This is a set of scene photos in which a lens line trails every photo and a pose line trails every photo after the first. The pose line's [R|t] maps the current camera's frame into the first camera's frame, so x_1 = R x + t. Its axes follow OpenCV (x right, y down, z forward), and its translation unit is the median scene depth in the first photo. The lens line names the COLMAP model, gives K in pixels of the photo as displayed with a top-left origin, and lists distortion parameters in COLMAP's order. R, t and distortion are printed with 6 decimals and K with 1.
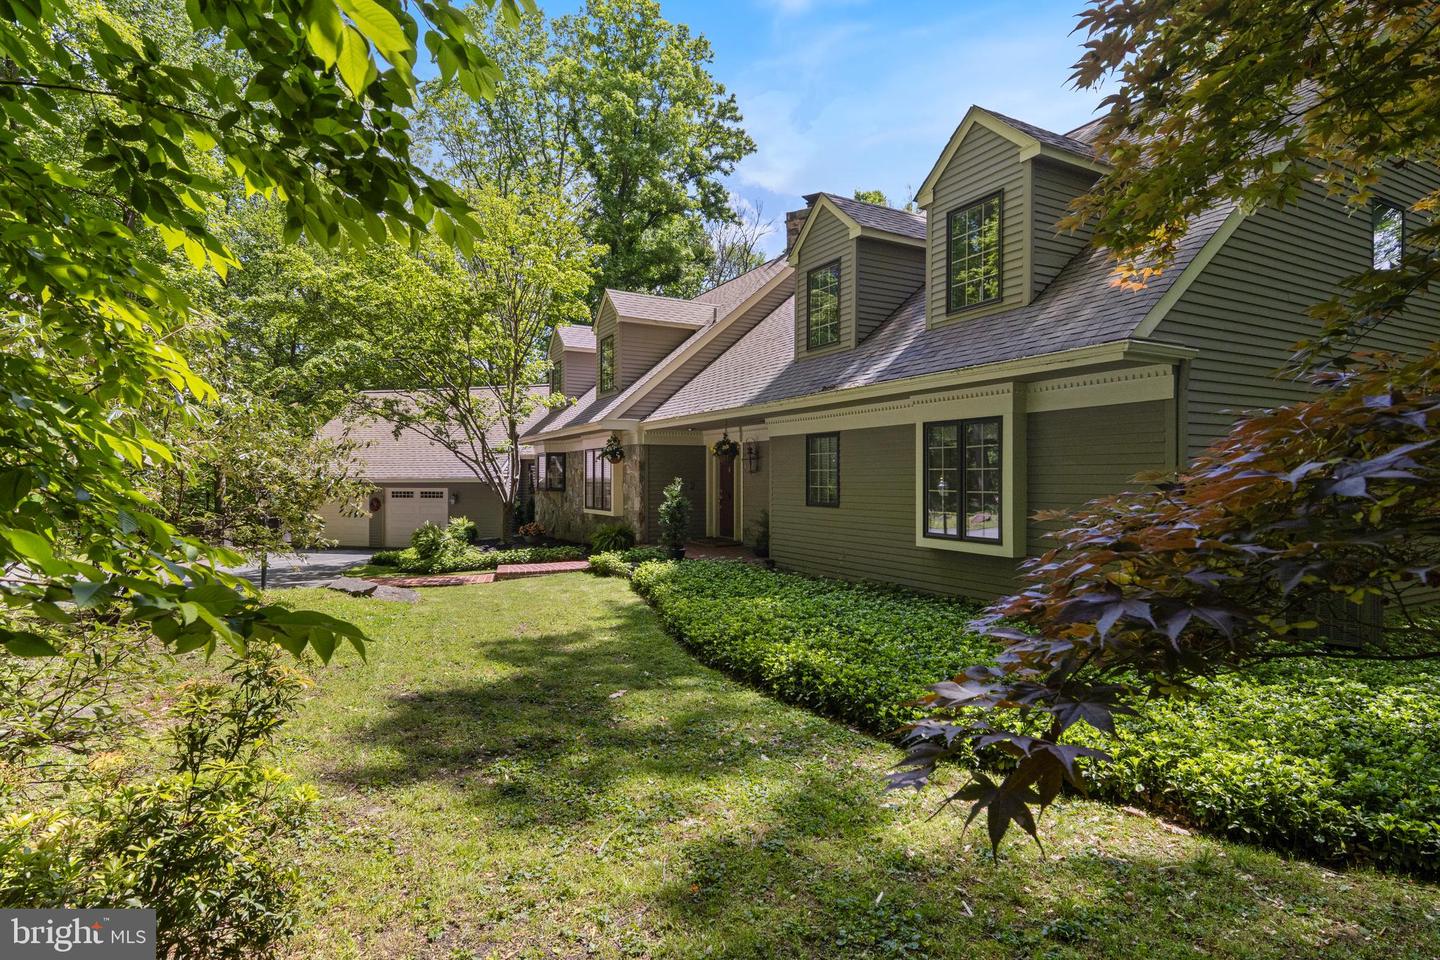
lens RADIAL K [[754.6, 0, 715.7], [0, 754.6, 479.7], [0, 0, 1]] dist [0.008704, -0.001650]
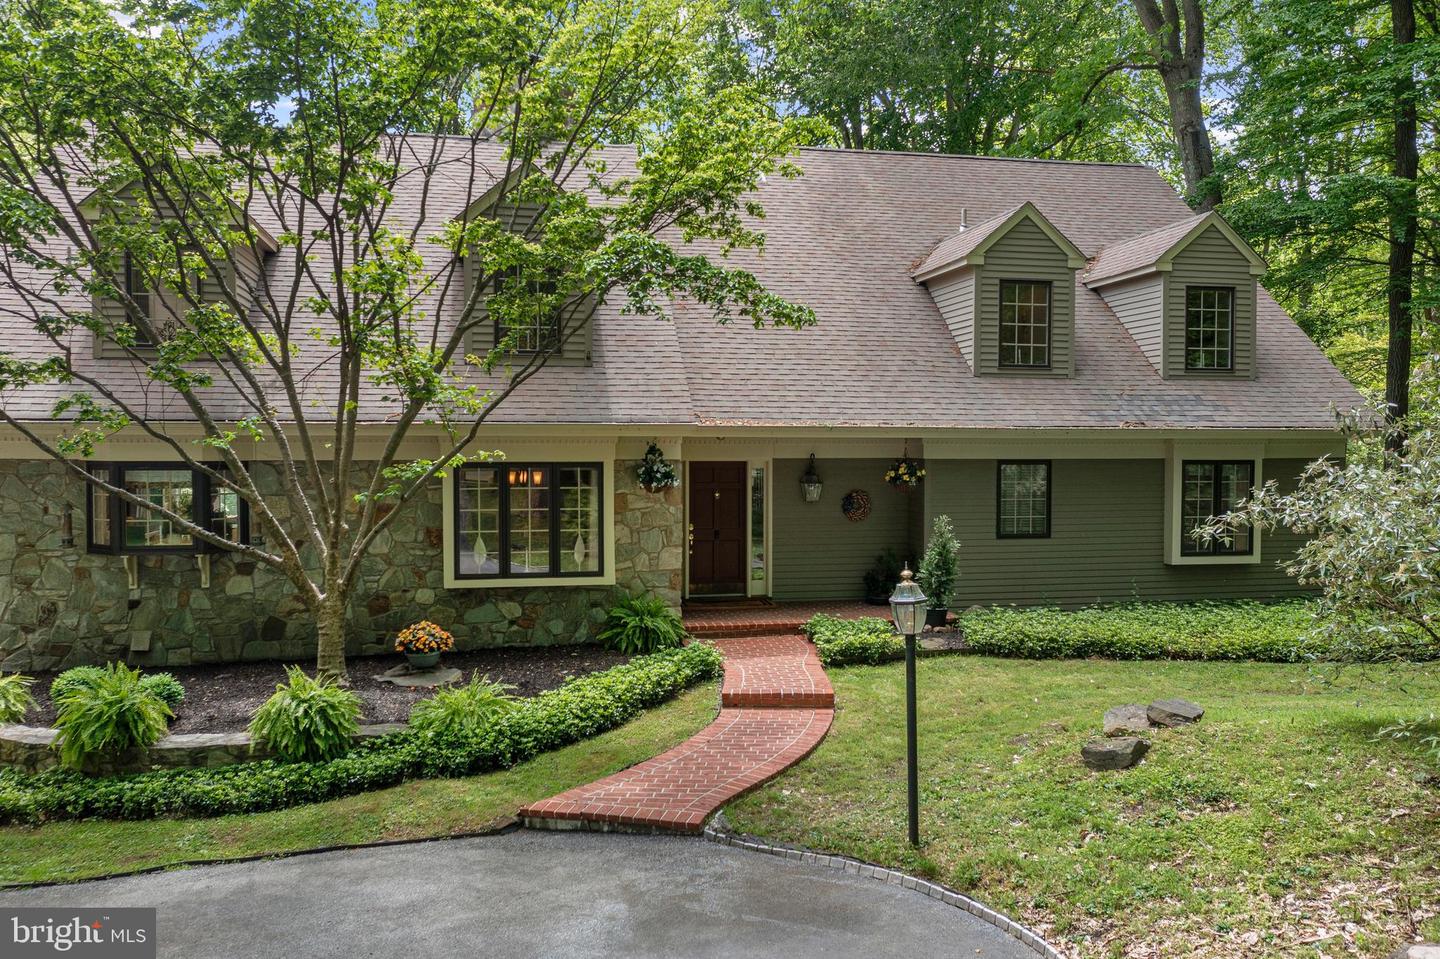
lens RADIAL K [[1148.8, 0, 742.5], [0, 1148.8, 481.6], [0, 0, 1]] dist [-0.016163, 0.001243]
pose [[0.291672, -0.031377, 0.956004, -0.846129], [0.000974, 0.999471, 0.032506, -0.052263], [-0.956518, -0.008550, 0.291548, 0.594362]]
